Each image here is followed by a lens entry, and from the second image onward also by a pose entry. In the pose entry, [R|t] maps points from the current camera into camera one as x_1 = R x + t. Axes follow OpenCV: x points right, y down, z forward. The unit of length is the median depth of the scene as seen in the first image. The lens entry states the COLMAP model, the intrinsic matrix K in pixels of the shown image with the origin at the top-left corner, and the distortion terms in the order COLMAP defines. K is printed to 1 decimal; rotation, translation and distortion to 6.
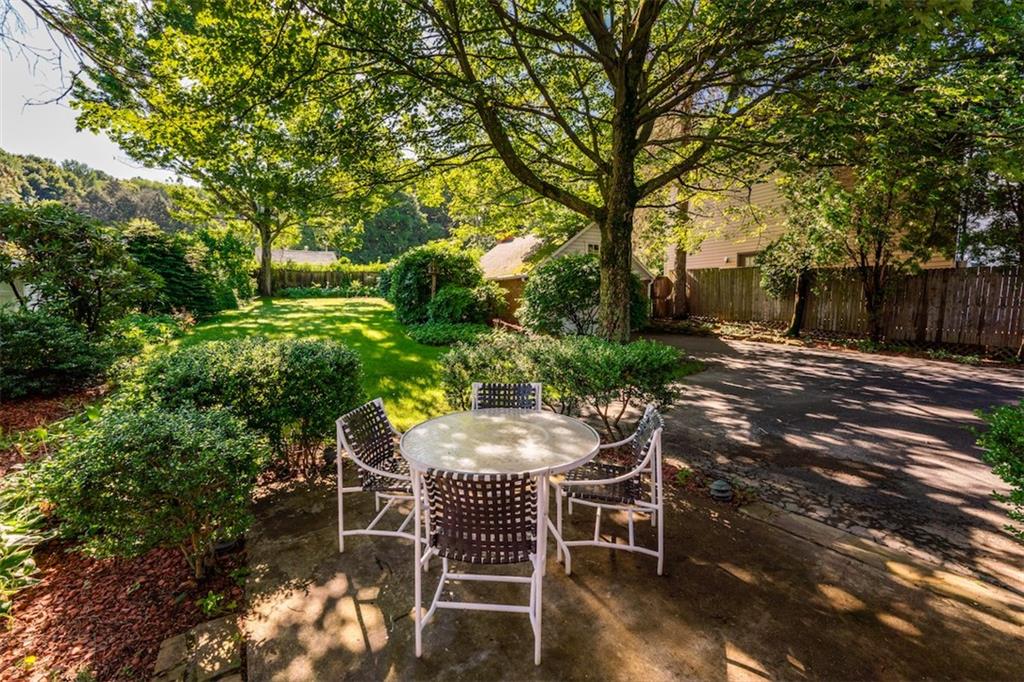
lens RADIAL K [[396.3, 0, 514.5], [0, 396.3, 336.9], [0, 0, 1]] dist [0.000270, -0.000058]
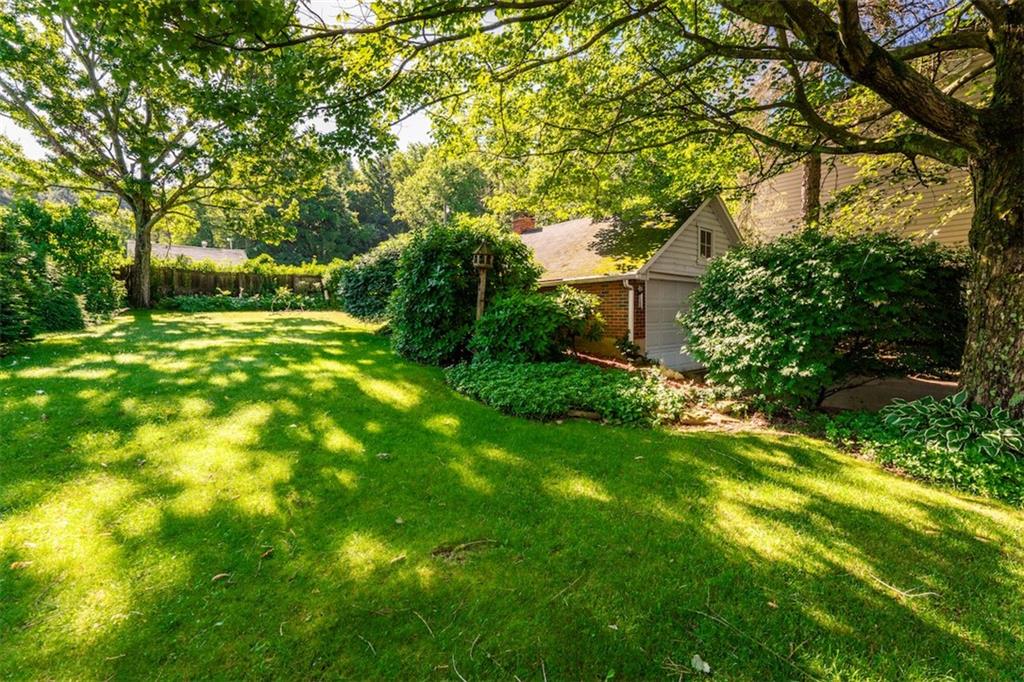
lens RADIAL K [[434.9, 0, 509.4], [0, 434.9, 341.6], [0, 0, 1]] dist [0.001912, 0.000420]
pose [[0.990479, -0.003738, 0.137615, -0.133492], [0.007947, 0.999517, -0.030050, -0.022605], [-0.137436, 0.030857, 0.990030, 0.221942]]
